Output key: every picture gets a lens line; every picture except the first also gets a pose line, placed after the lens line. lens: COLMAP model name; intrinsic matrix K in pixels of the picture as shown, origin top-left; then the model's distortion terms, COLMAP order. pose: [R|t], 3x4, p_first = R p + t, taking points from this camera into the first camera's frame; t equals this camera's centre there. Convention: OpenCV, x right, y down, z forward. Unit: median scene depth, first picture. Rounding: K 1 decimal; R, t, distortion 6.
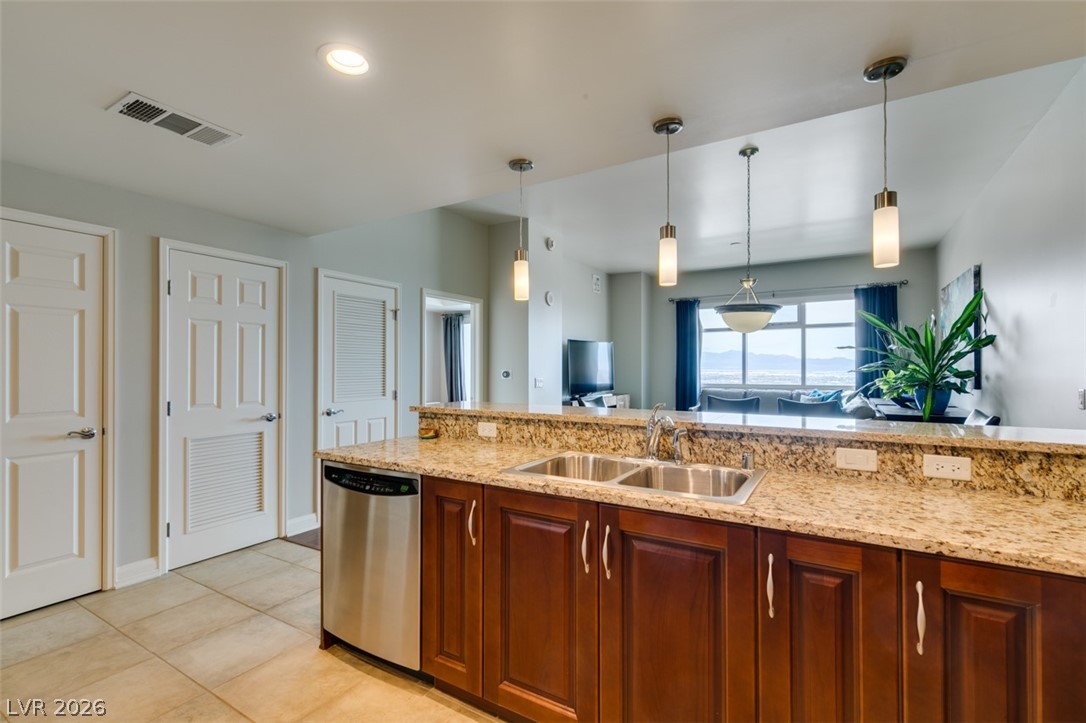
lens RADIAL K [[486.8, 0, 542.0], [0, 486.8, 367.5], [0, 0, 1]] dist [0.005163, -0.002755]
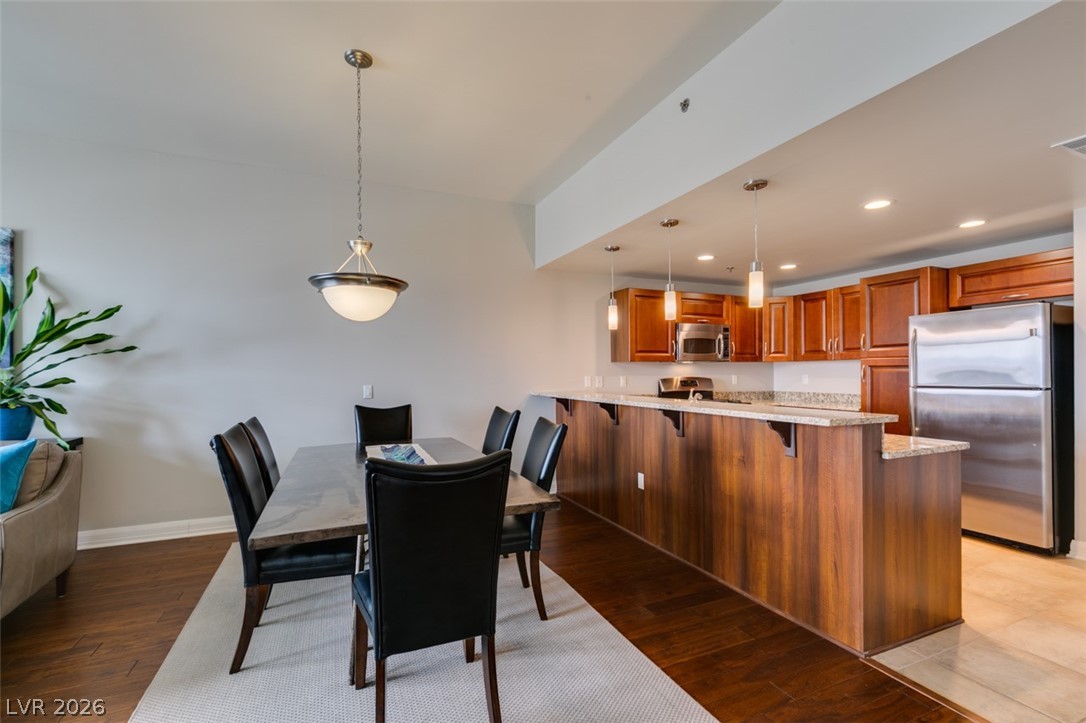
lens RADIAL K [[486.8, 0, 540.5], [0, 486.8, 371.0], [0, 0, 1]] dist [0.005163, -0.002755]
pose [[-0.816563, 0.007082, 0.577213, -0.175082], [0.006844, 0.999973, -0.002587, 0.003661], [-0.577216, 0.001837, -0.816589, 1.363809]]
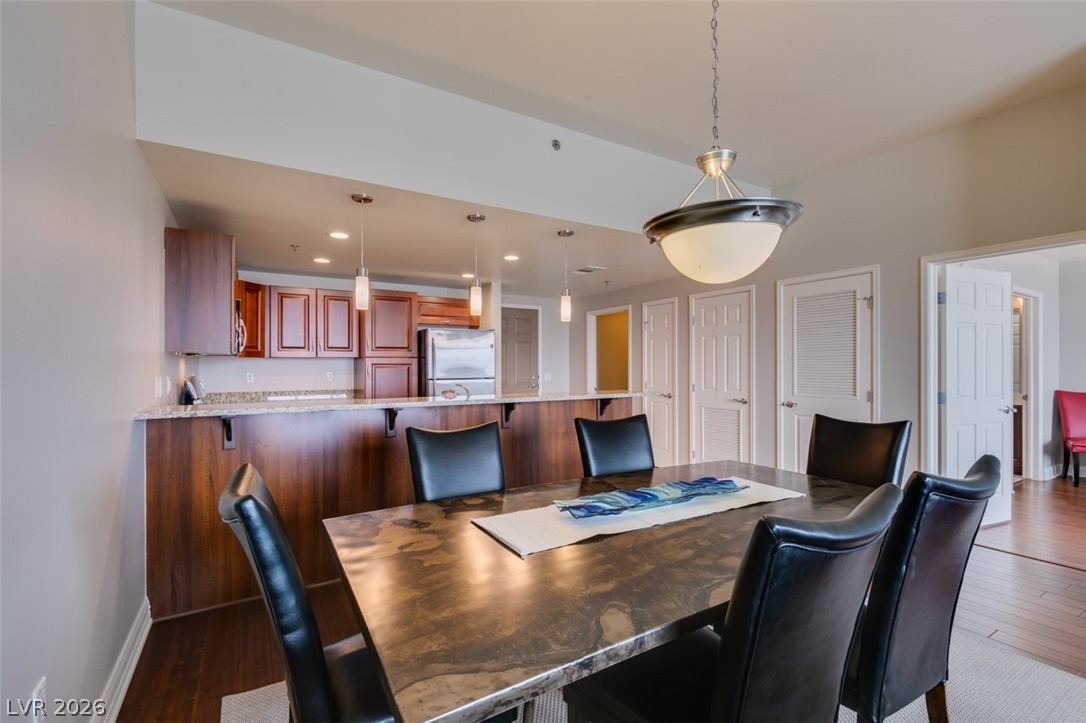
lens RADIAL K [[486.8, 0, 544.3], [0, 486.8, 367.3], [0, 0, 1]] dist [0.005163, -0.002755]
pose [[-0.455906, 0.004203, -0.890018, 0.844246], [0.003899, 0.999989, 0.002725, 0.000936], [0.890020, -0.002227, -0.455917, 1.024759]]
